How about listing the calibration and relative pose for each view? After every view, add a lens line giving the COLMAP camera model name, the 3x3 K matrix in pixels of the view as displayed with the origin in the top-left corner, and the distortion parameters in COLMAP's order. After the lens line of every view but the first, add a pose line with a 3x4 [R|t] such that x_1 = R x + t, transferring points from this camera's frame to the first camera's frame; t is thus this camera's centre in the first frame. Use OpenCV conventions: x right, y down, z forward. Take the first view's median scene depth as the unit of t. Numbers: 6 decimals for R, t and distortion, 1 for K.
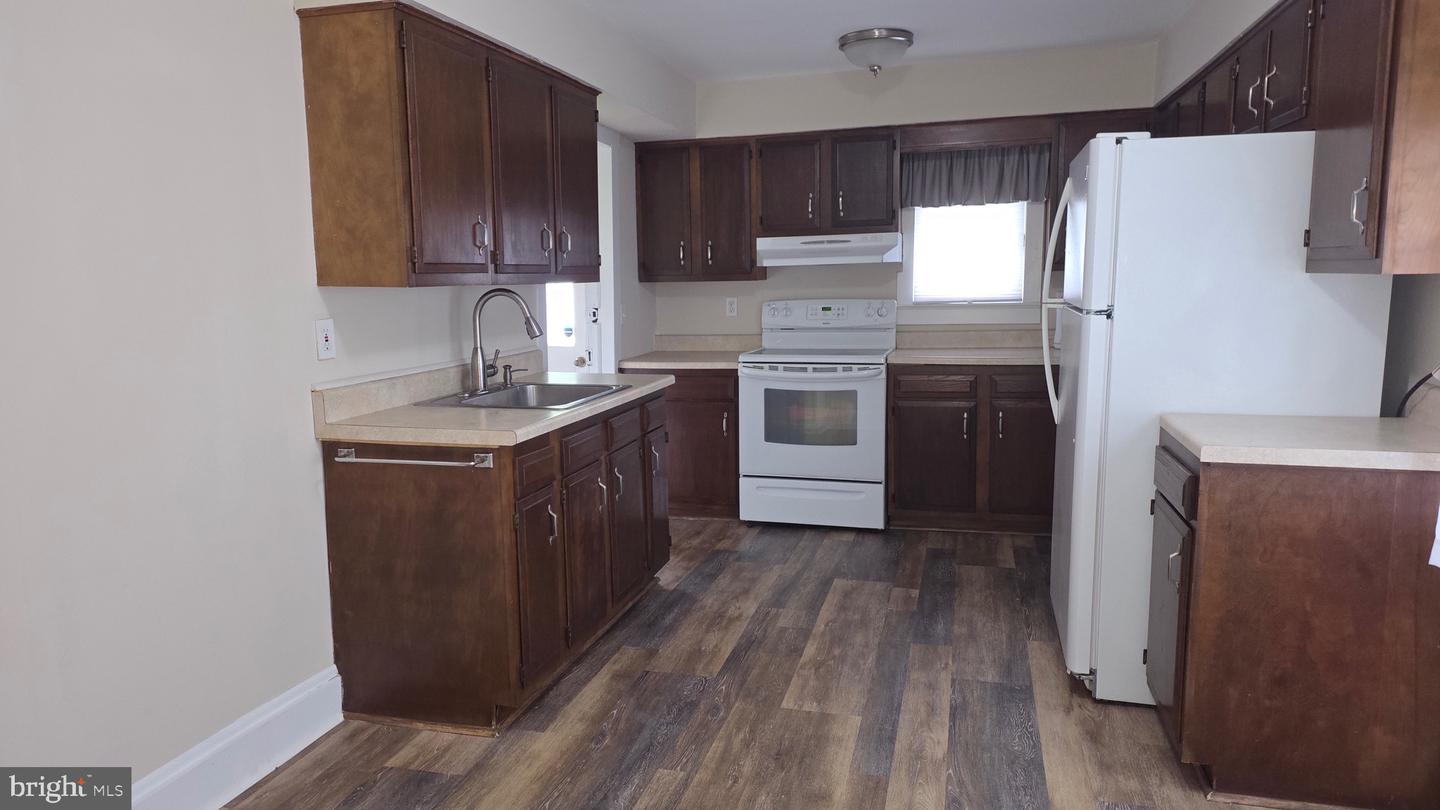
lens RADIAL K [[927.7, 0, 717.8], [0, 927.7, 397.5], [0, 0, 1]] dist [0.181720, -0.144144]
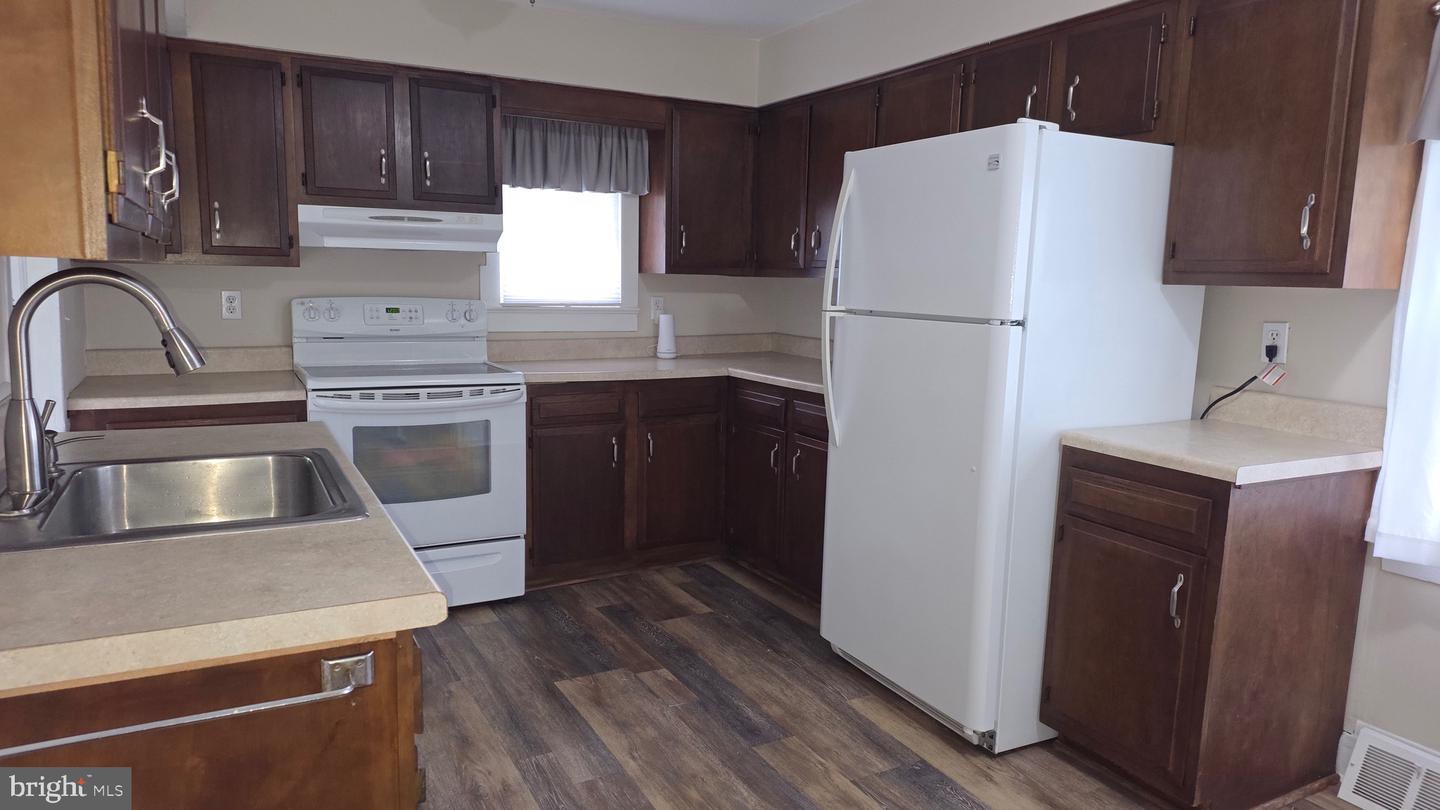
lens RADIAL K [[934.2, 0, 720.0], [0, 934.2, 405.0], [0, 0, 1]] dist [0.092433, -0.074921]
pose [[0.730393, -0.063399, 0.680079, -0.225583], [0.057684, 0.997851, 0.031071, -0.032035], [-0.680587, 0.016535, 0.732480, 0.310423]]
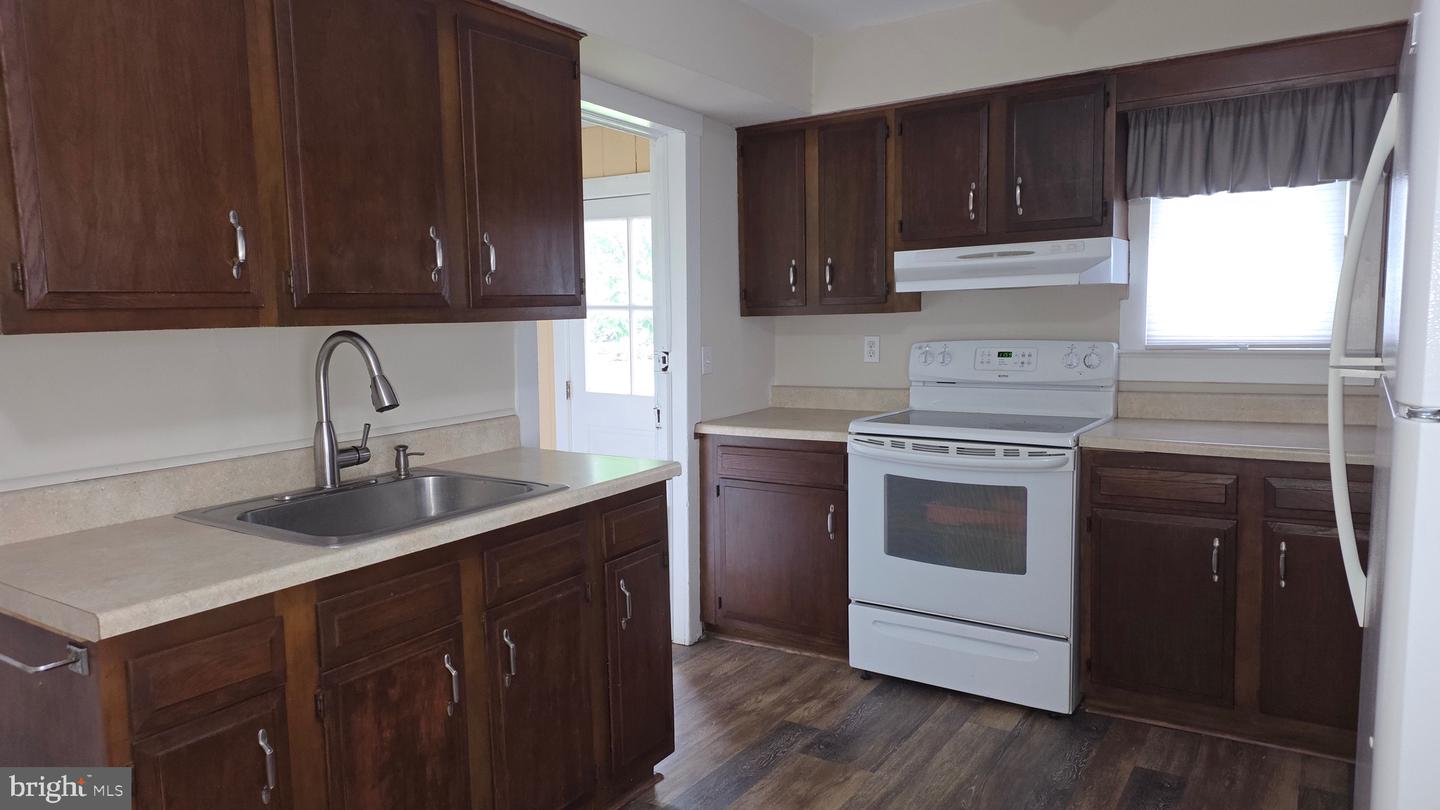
lens RADIAL K [[934.2, 0, 720.0], [0, 934.2, 405.0], [0, 0, 1]] dist [0.092433, -0.074921]
pose [[0.952836, 0.026665, -0.302311, 0.140161], [-0.033965, 0.999244, -0.018914, -0.043146], [0.301578, 0.028290, 0.953022, 0.324728]]
